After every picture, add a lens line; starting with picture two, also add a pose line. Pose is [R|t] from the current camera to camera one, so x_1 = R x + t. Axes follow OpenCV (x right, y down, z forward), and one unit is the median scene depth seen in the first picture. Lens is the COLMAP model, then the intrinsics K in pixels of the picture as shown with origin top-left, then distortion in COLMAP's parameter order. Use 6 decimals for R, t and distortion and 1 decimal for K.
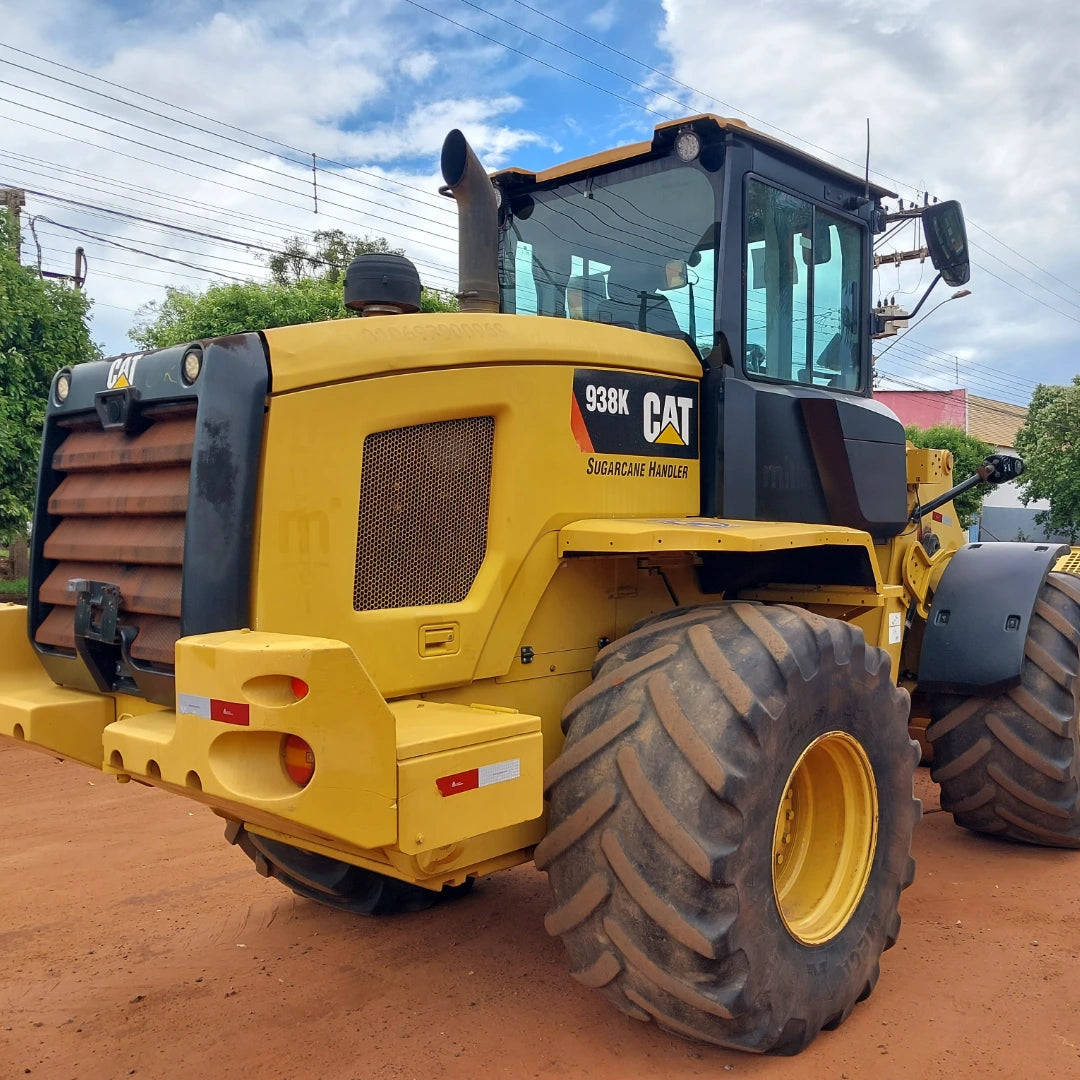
lens RADIAL K [[1118.4, 0, 583.1], [0, 1118.4, 540.1], [0, 0, 1]] dist [0.015551, 0.000000]
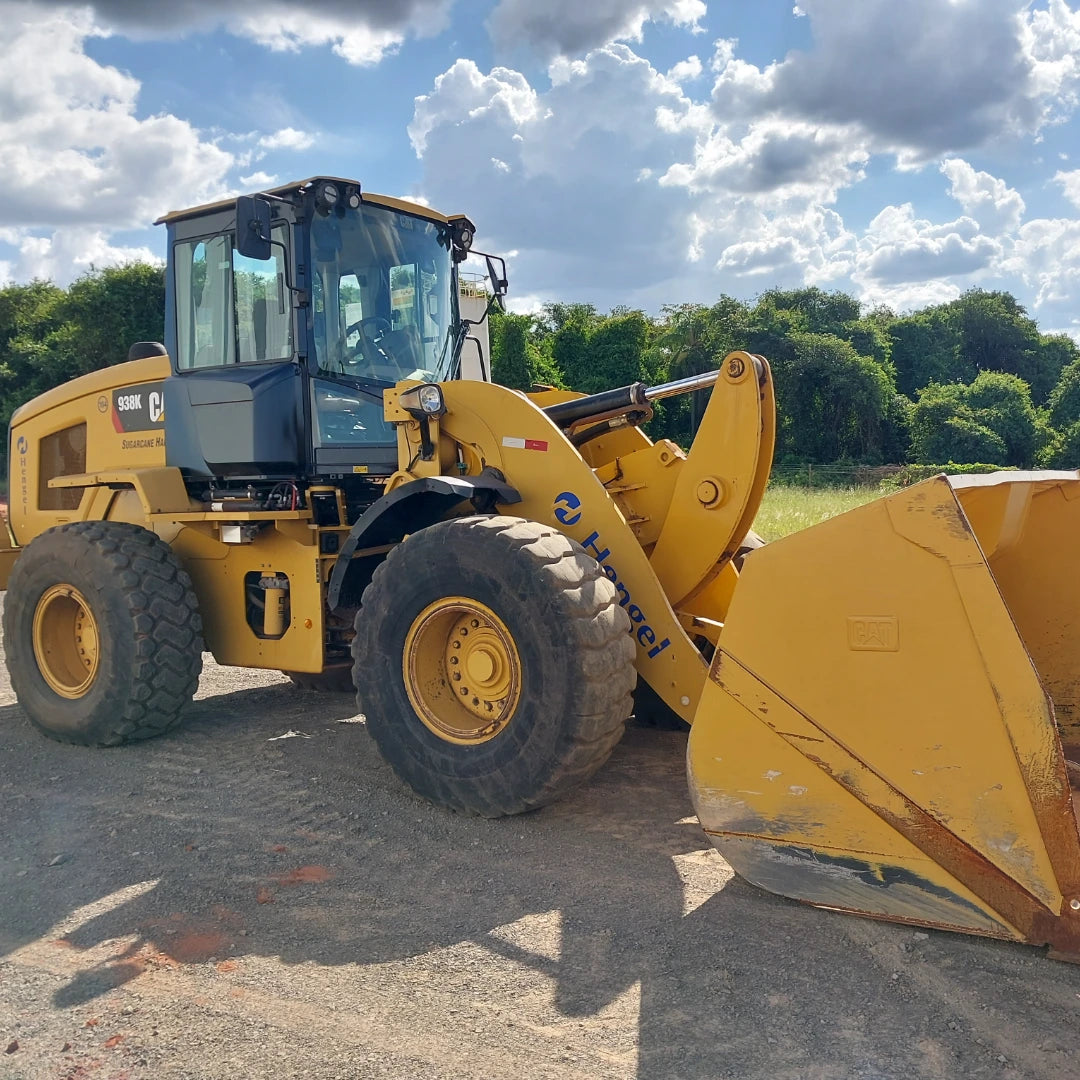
lens RADIAL K [[1118.4, 0, 583.0], [0, 1118.4, 526.9], [0, 0, 1]] dist [0.015551, 0.000000]
pose [[0.151043, 0.020035, -0.988324, 1.920564], [0.006396, 0.999754, 0.021245, 0.042993], [0.988507, -0.009530, 0.150877, 1.428601]]
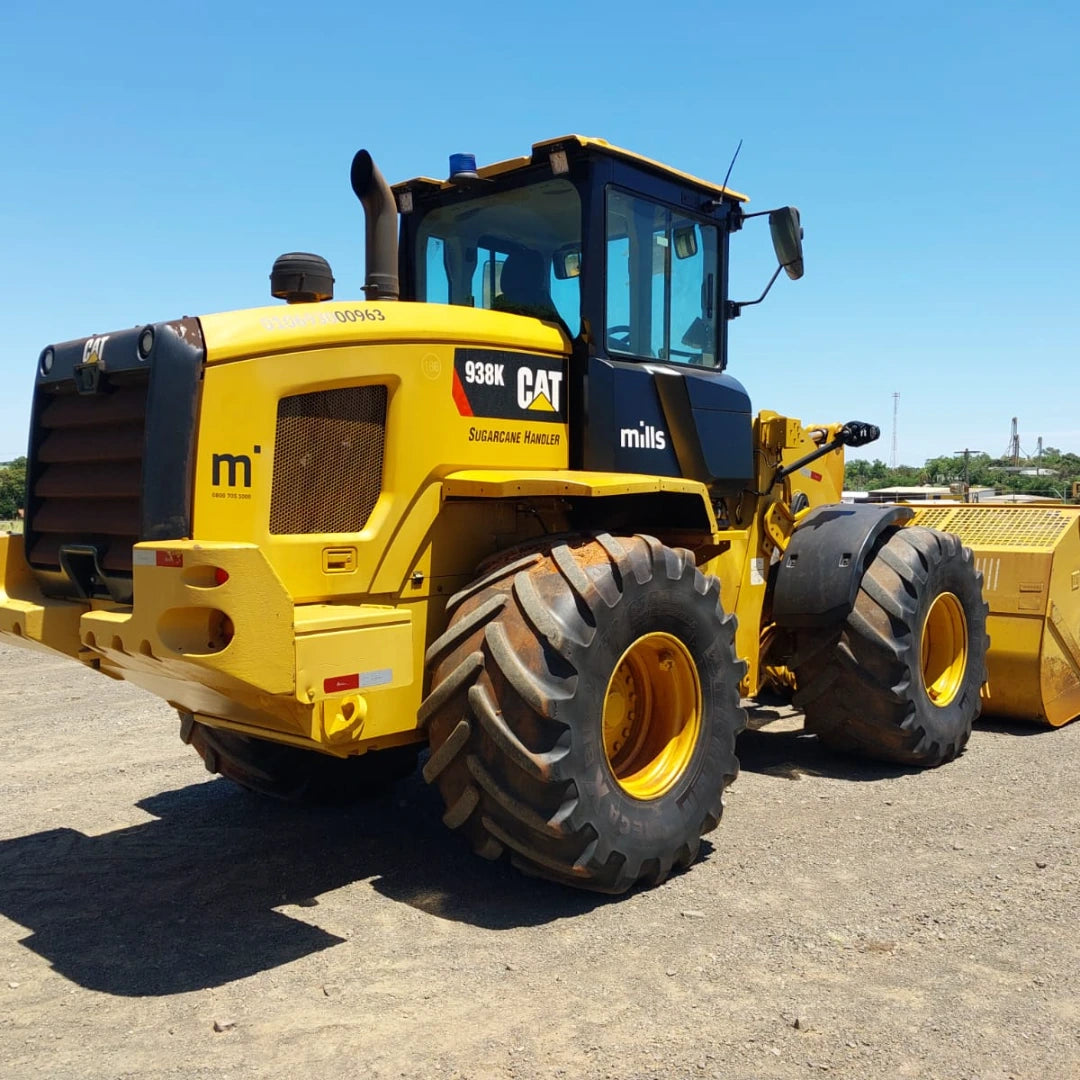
lens RADIAL K [[1118.4, 0, 540.9], [0, 1118.4, 551.2], [0, 0, 1]] dist [0.015551, 0.000000]
pose [[0.999965, 0.000794, -0.008313, 0.091810], [-0.000567, 0.999628, 0.027281, 0.035976], [0.008332, -0.027275, 0.999593, -0.231027]]
